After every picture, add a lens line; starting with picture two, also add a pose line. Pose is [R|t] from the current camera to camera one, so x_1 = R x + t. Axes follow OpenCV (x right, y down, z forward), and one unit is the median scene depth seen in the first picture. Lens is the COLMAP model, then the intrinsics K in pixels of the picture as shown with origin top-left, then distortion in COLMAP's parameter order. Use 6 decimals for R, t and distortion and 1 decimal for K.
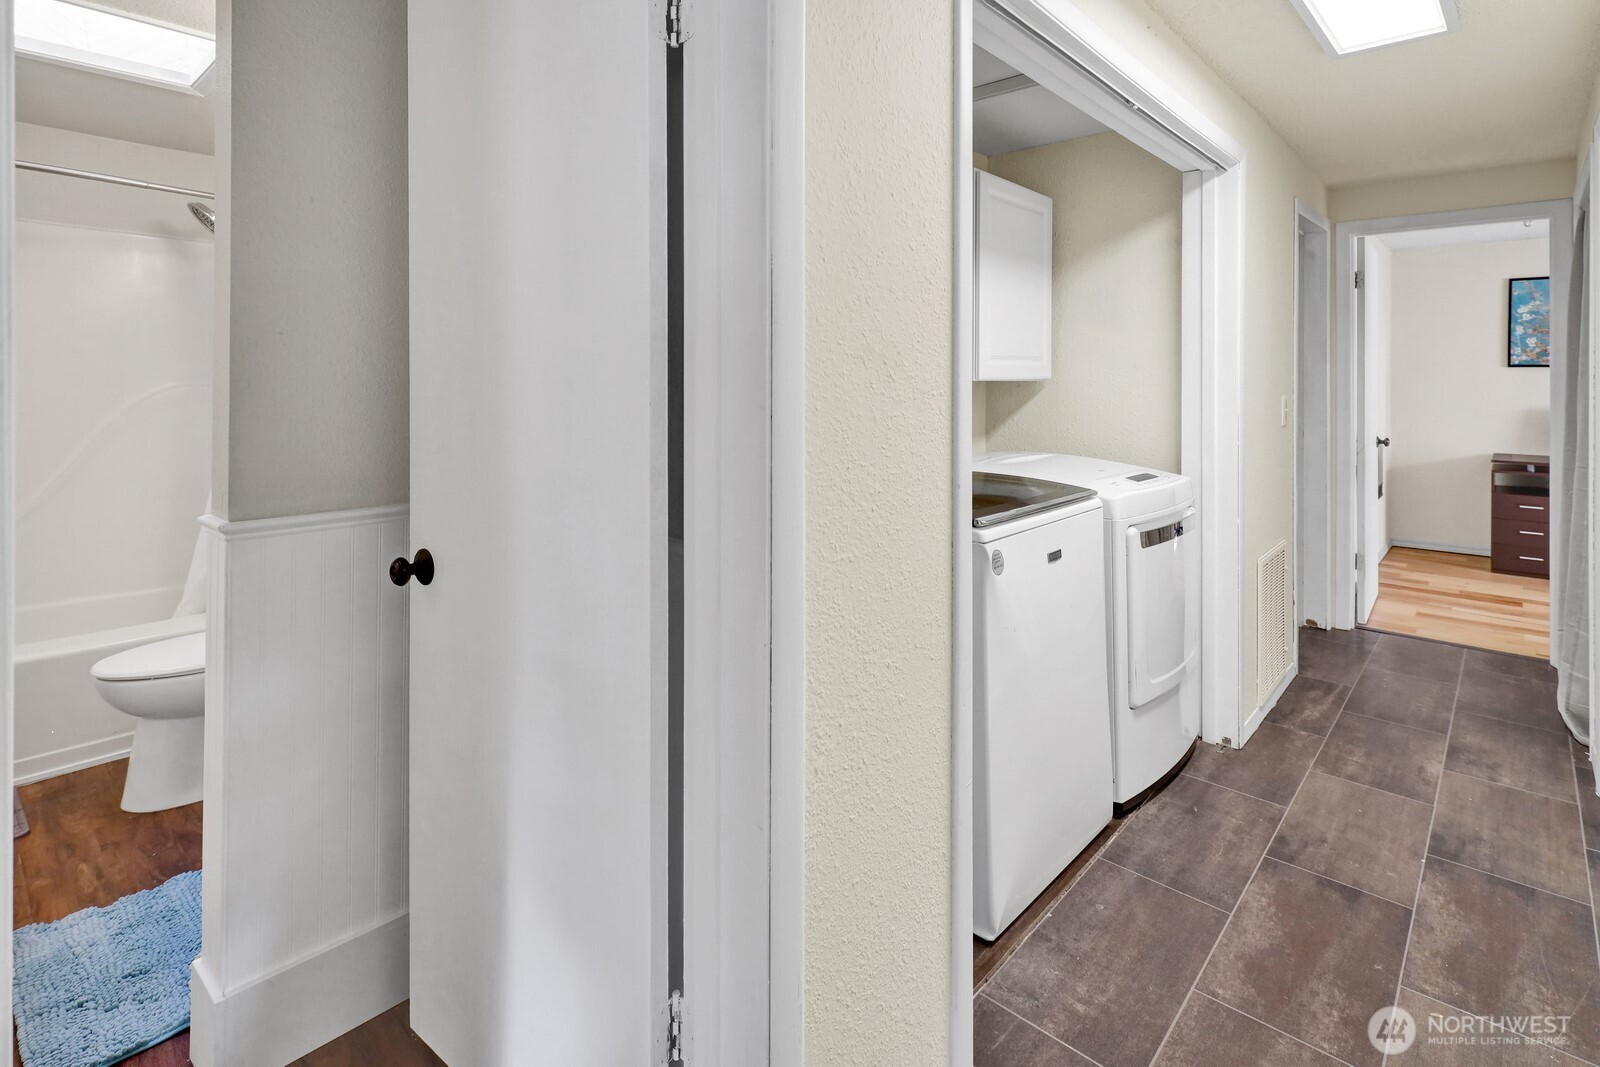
lens RADIAL K [[798.2, 0, 783.8], [0, 798.2, 367.6], [0, 0, 1]] dist [0.000797, -0.005068]
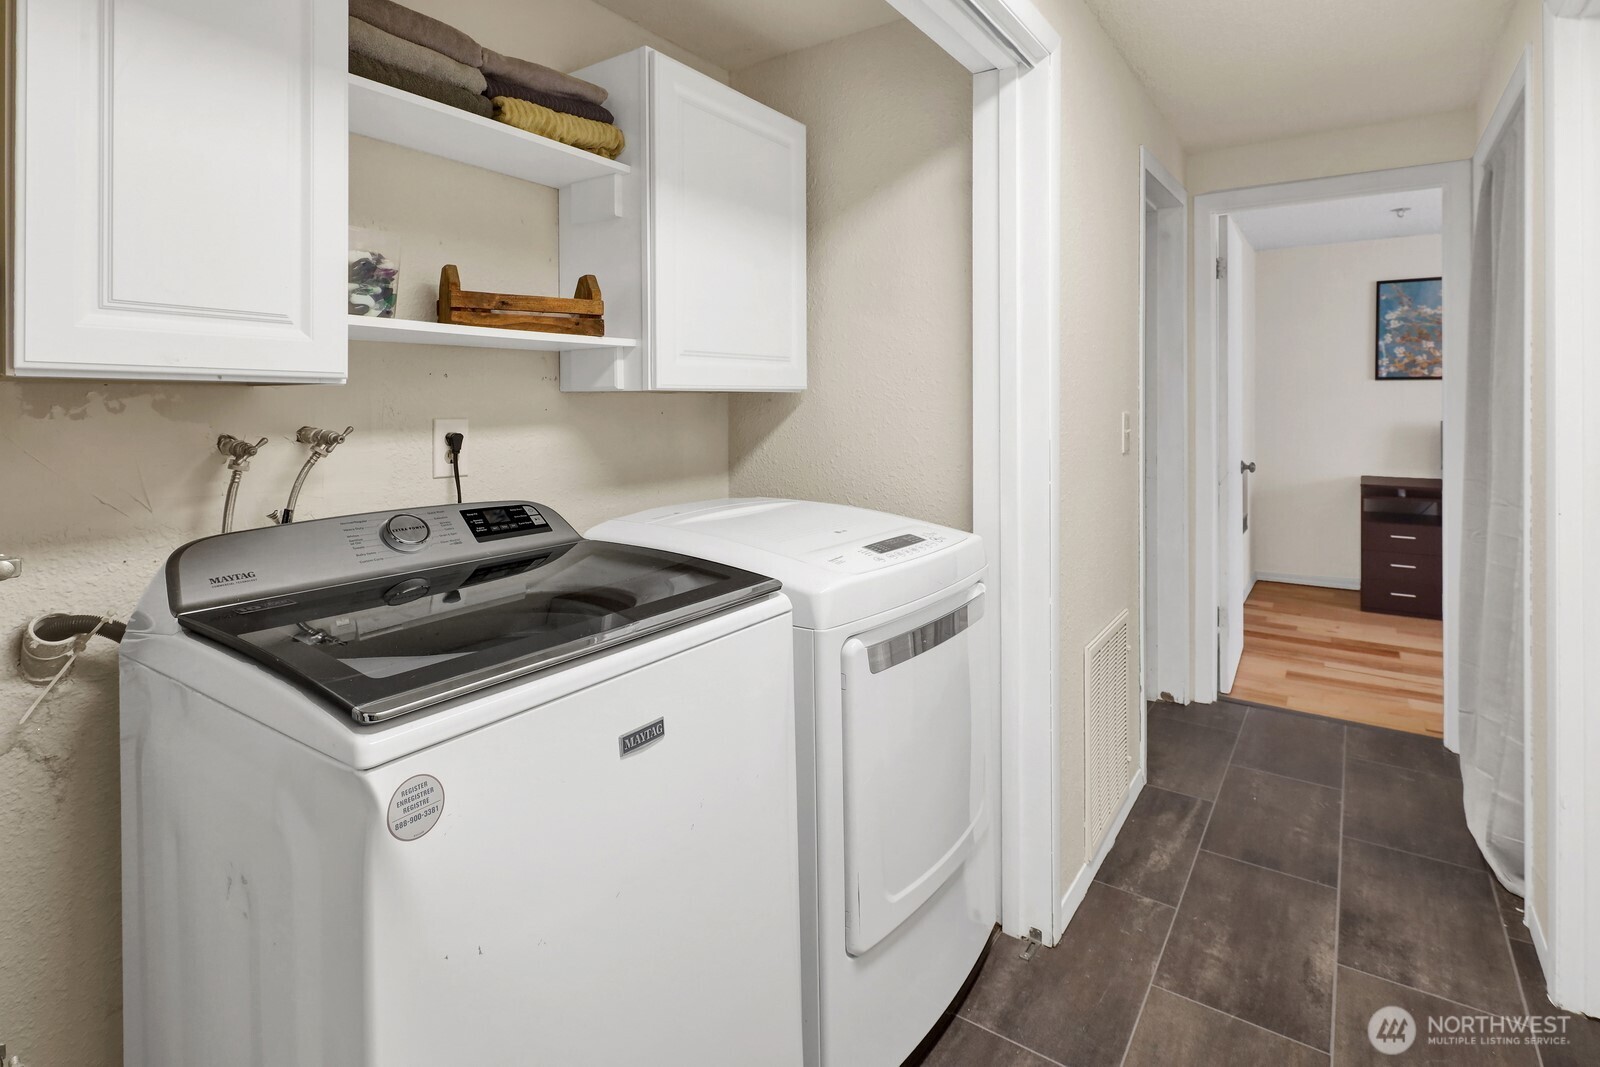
lens RADIAL K [[798.2, 0, 786.7], [0, 798.2, 393.8], [0, 0, 1]] dist [0.000797, -0.005068]
pose [[0.992234, -0.004617, 0.124297, 0.242630], [0.004208, 0.999985, 0.003553, 0.016196], [-0.124311, -0.003002, 0.992239, 0.333130]]
